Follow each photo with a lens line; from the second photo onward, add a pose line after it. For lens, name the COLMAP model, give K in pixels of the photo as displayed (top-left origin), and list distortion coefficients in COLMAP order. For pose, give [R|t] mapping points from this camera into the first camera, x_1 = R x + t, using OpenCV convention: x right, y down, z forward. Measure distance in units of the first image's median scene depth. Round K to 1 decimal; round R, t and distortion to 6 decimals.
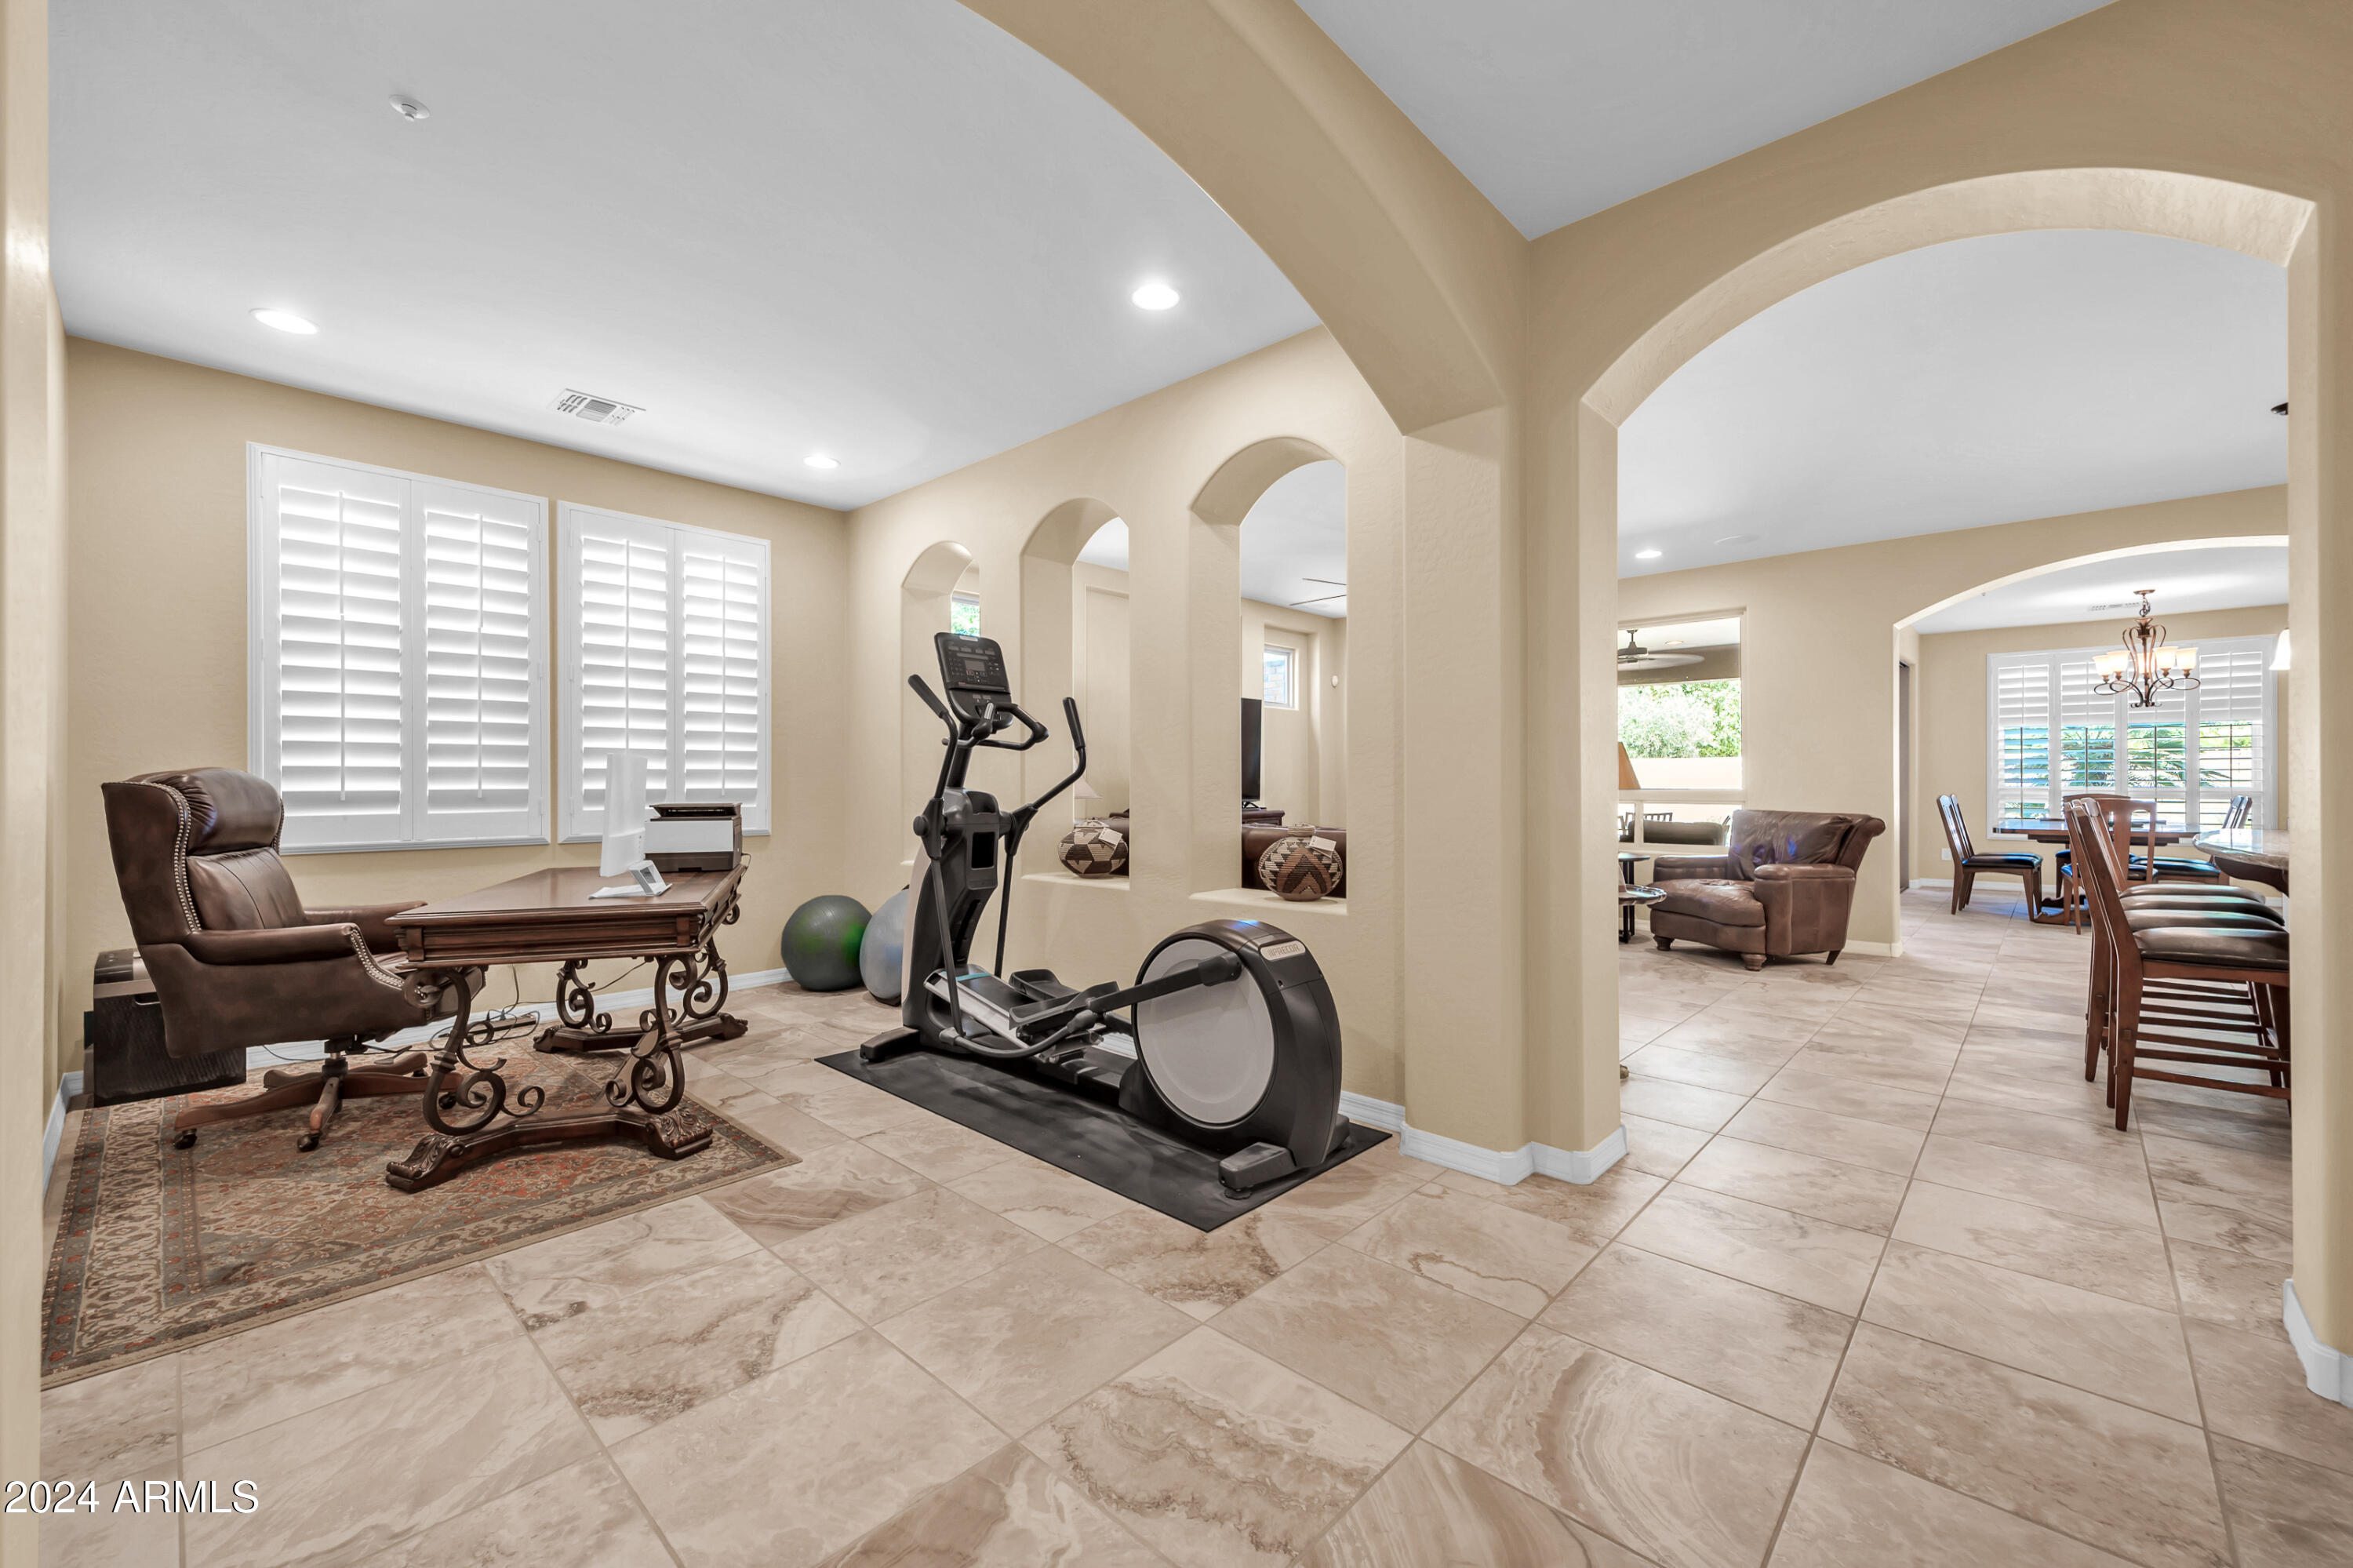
lens RADIAL K [[941.7, 0, 1157.7], [0, 941.7, 777.3], [0, 0, 1]] dist [0.002103, -0.000678]
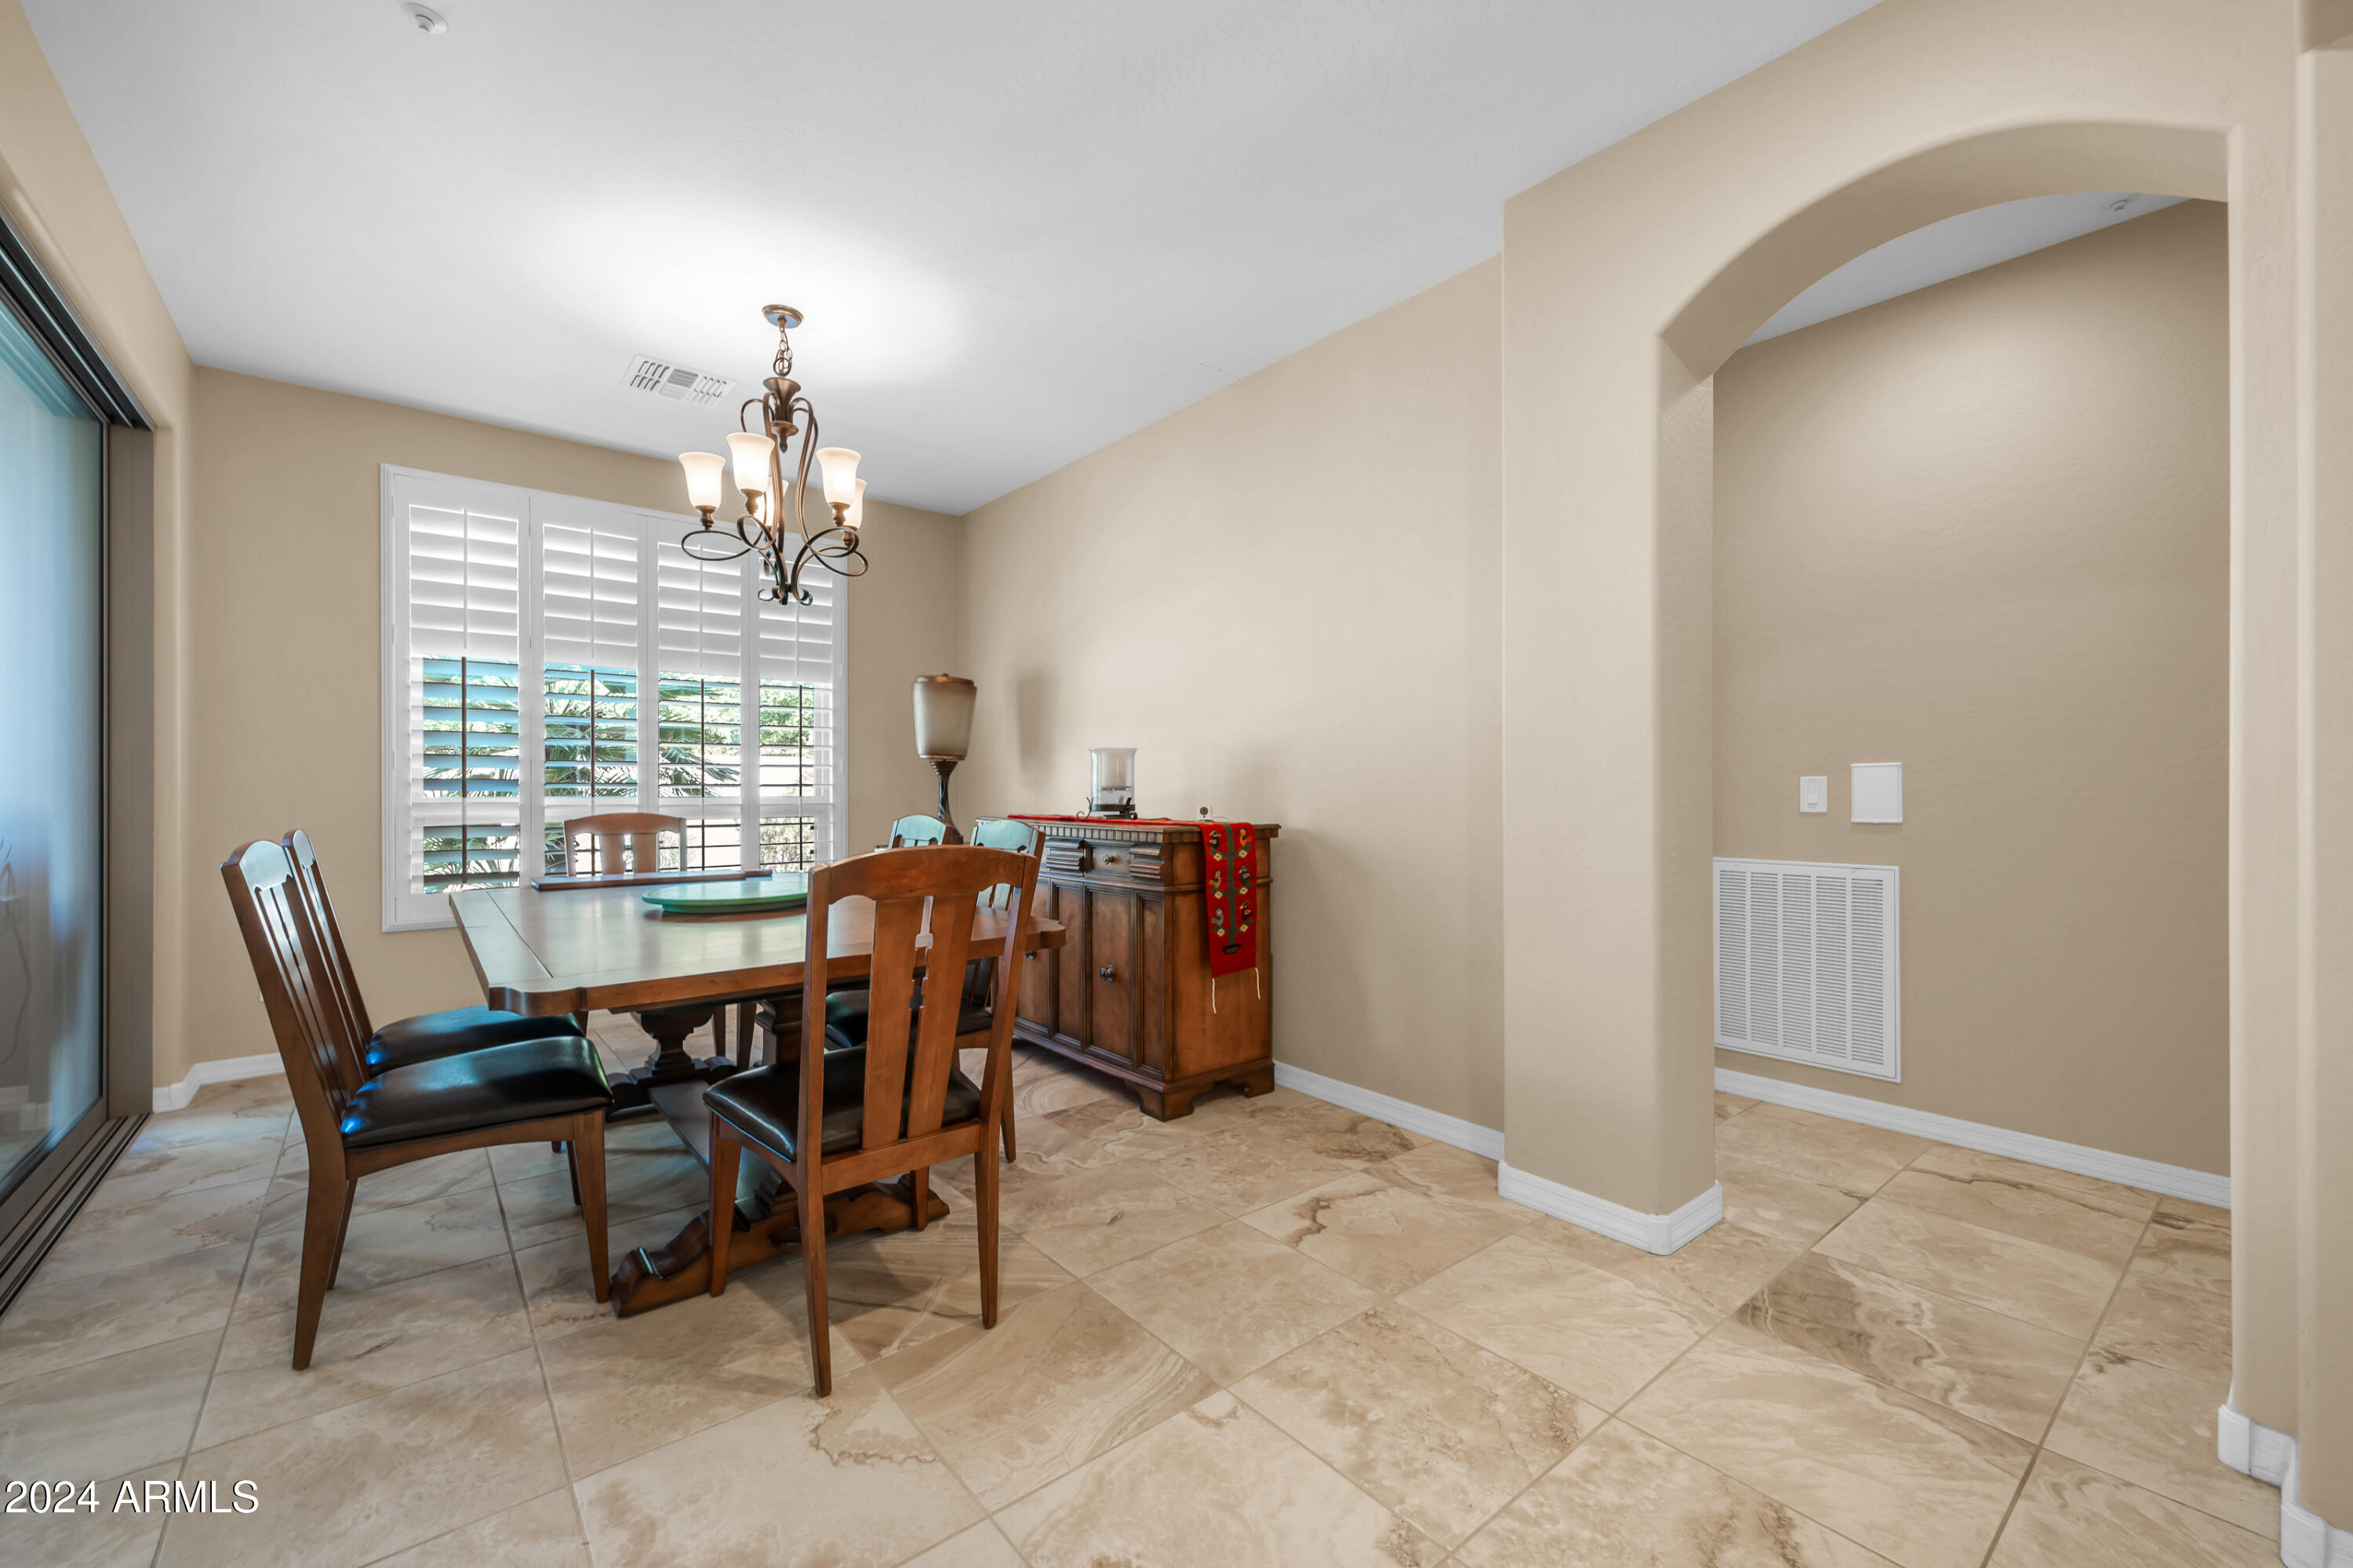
lens RADIAL K [[944.1, 0, 1163.0], [0, 944.1, 783.9], [0, 0, 1]] dist [0.014488, 0.000028]
pose [[0.123153, 0.006276, 0.992368, 0.622648], [-0.003302, 0.999977, -0.005914, 0.006194], [-0.992382, -0.002548, 0.123171, 0.743385]]
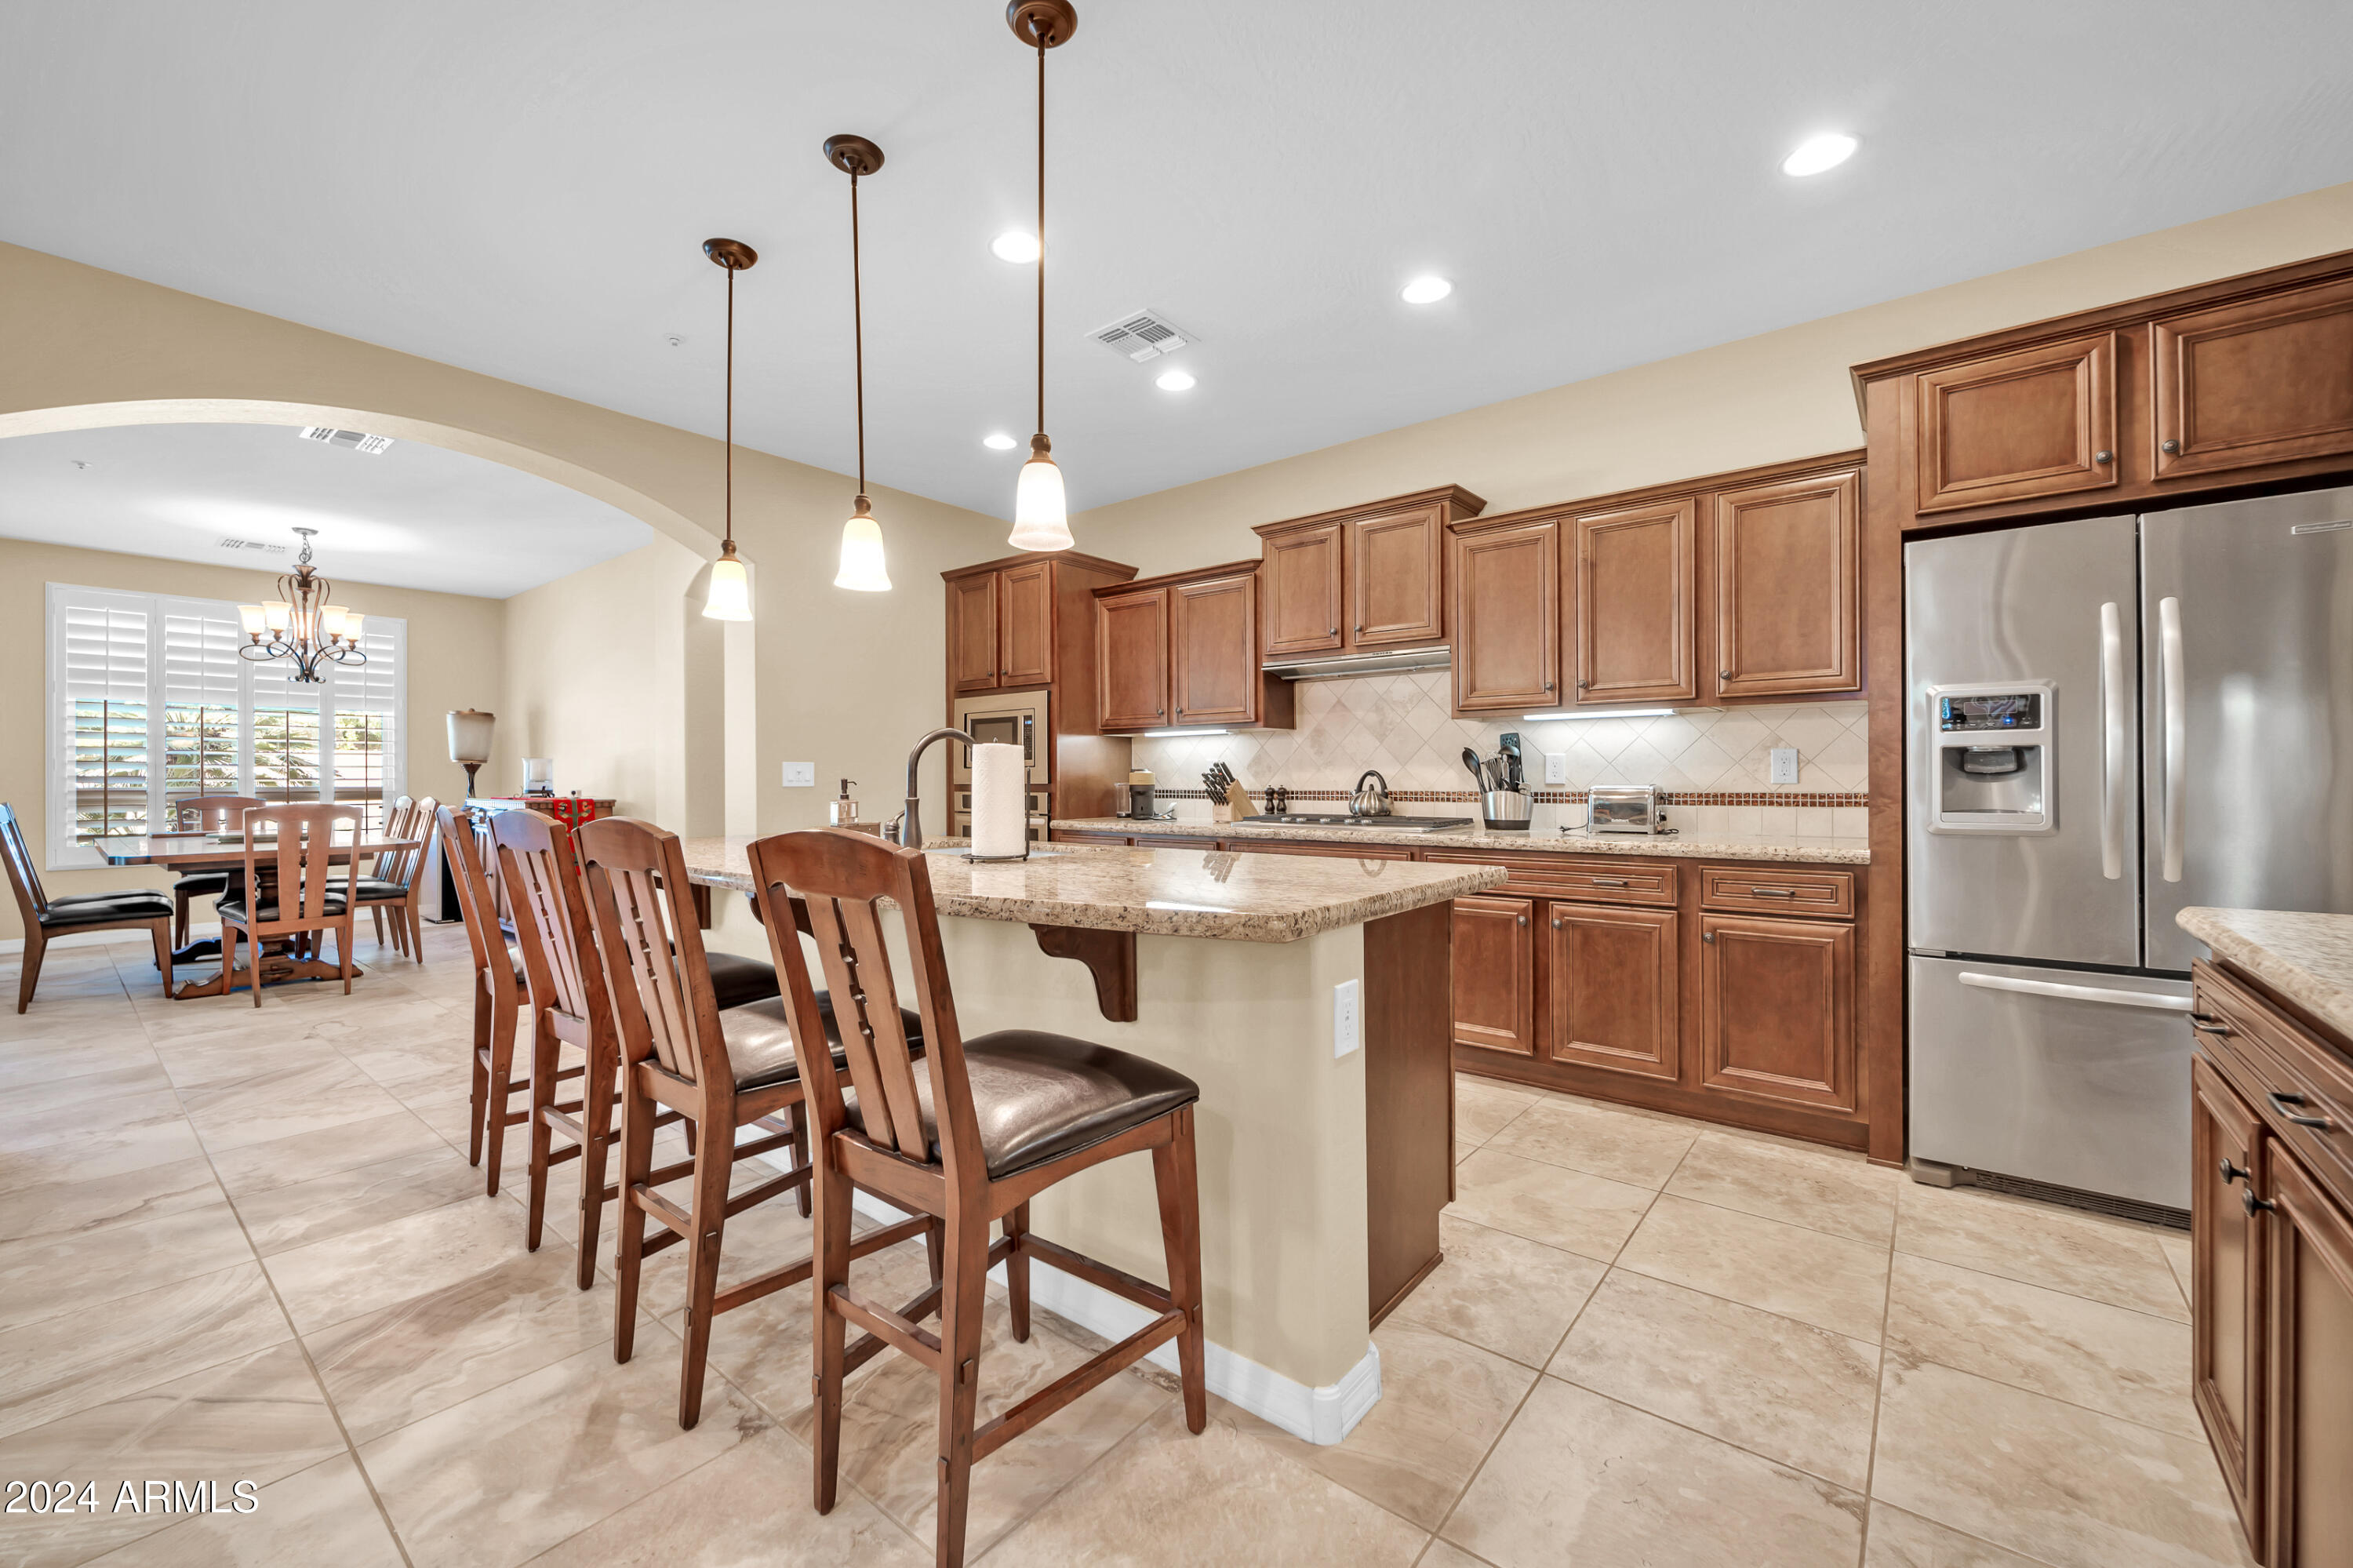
lens RADIAL K [[941.7, 0, 1157.7], [0, 941.7, 777.3], [0, 0, 1]] dist [0.002103, -0.000678]
pose [[-0.071311, 0.002515, 0.997451, 0.220007], [-0.002440, 0.999993, -0.002696, 0.002839], [-0.997451, -0.002626, -0.071305, 0.344734]]
